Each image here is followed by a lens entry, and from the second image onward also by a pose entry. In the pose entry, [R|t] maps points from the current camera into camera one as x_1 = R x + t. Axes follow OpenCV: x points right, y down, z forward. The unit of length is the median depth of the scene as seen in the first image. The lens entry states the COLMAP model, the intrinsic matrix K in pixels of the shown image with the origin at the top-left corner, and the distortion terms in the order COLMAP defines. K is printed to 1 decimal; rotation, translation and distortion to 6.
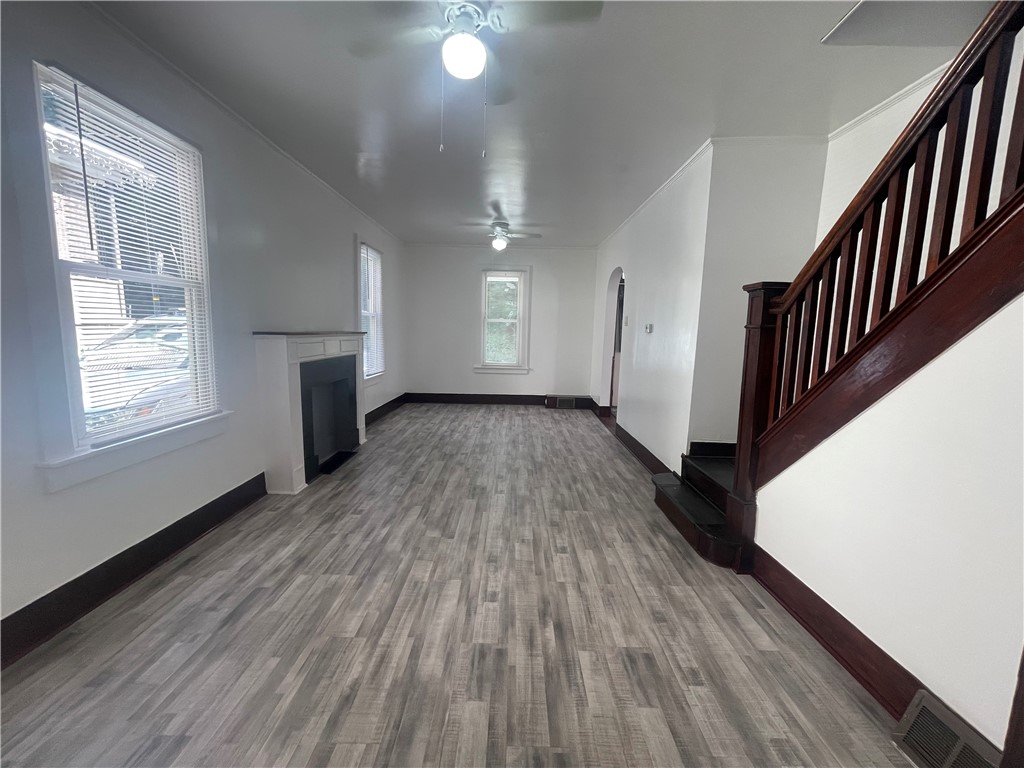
lens RADIAL K [[417.2, 0, 507.5], [0, 417.2, 382.3], [0, 0, 1]] dist [-0.000705, -0.000056]
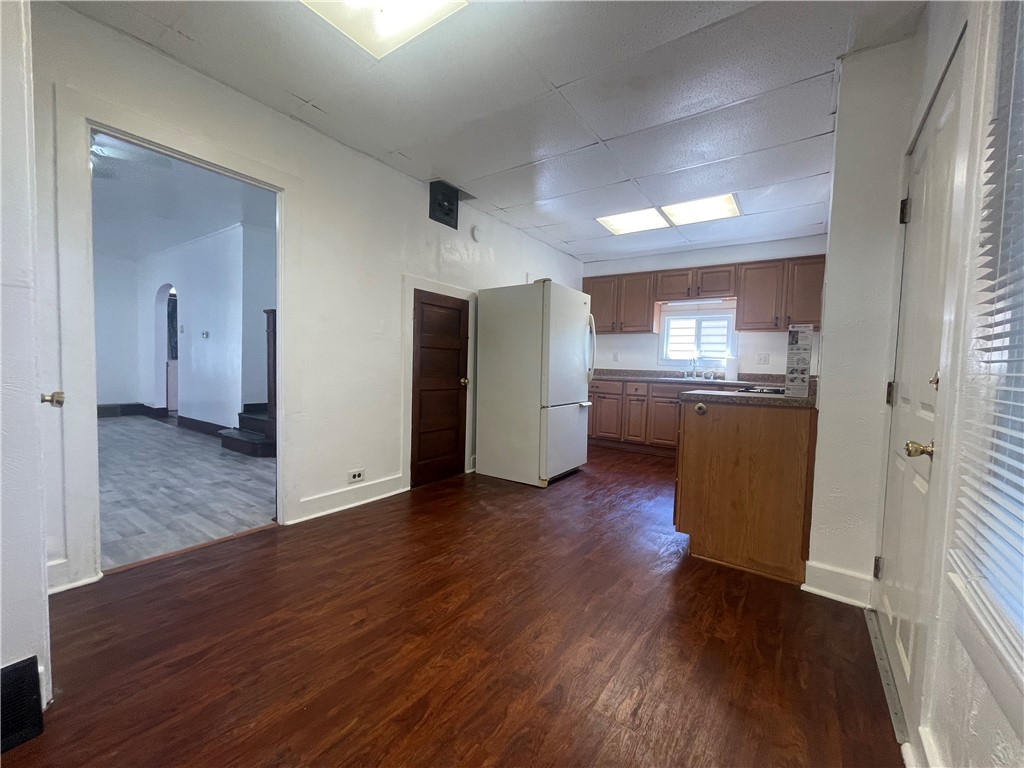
lens RADIAL K [[414.3, 0, 512.1], [0, 414.3, 386.9], [0, 0, 1]] dist [-0.001659, -0.000102]
pose [[0.557773, -0.046279, 0.828702, -0.412212], [0.084753, 0.996401, -0.001401, 0.229074], [-0.825655, 0.071017, 0.559688, -1.023046]]
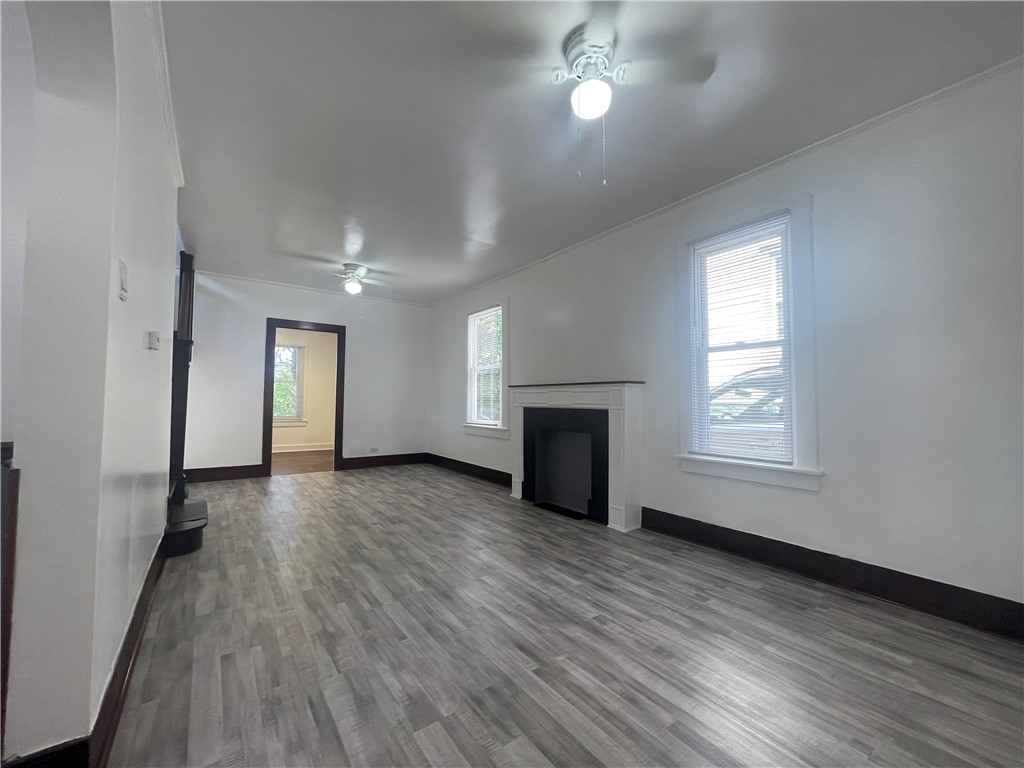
lens RADIAL K [[414.3, 0, 512.1], [0, 414.3, 386.9], [0, 0, 1]] dist [-0.001659, -0.000102]
pose [[-0.797791, -0.047702, -0.601044, 0.528649], [-0.098768, 0.993739, 0.052230, -0.260476], [0.594789, 0.101032, -0.797507, 2.993398]]
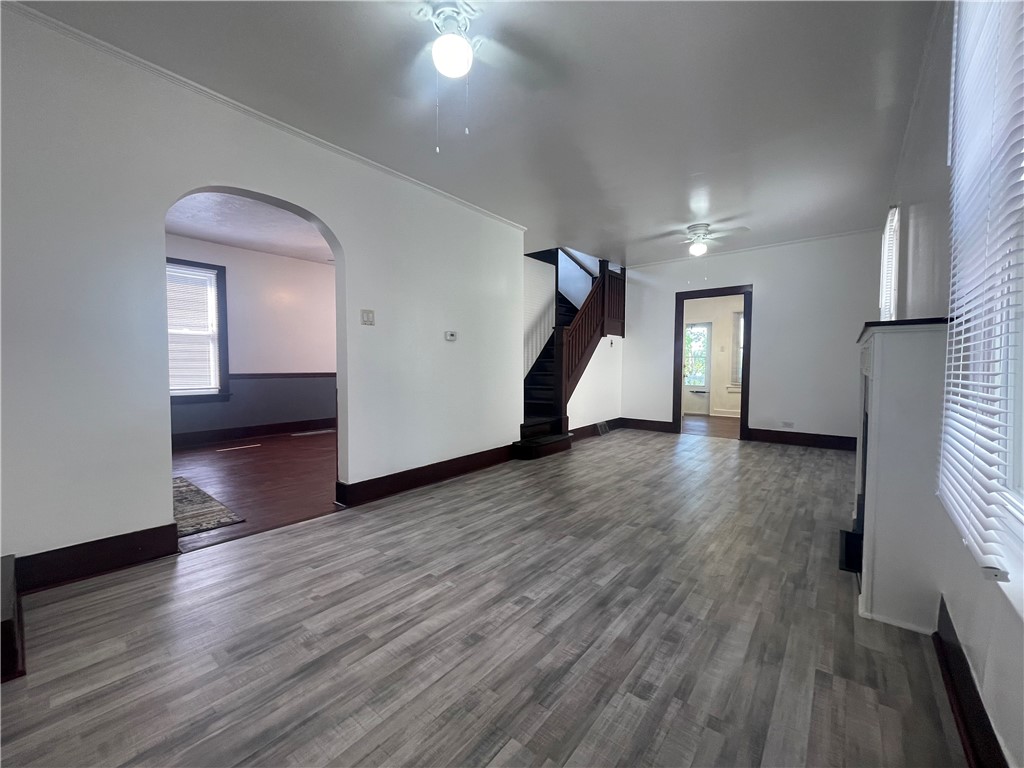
lens RADIAL K [[414.3, 0, 512.1], [0, 414.3, 386.9], [0, 0, 1]] dist [-0.001659, -0.000102]
pose [[-0.788668, -0.054300, 0.612417, -0.646034], [0.057709, 0.985157, 0.161667, -0.288516], [-0.612105, 0.162844, -0.773828, 3.029084]]
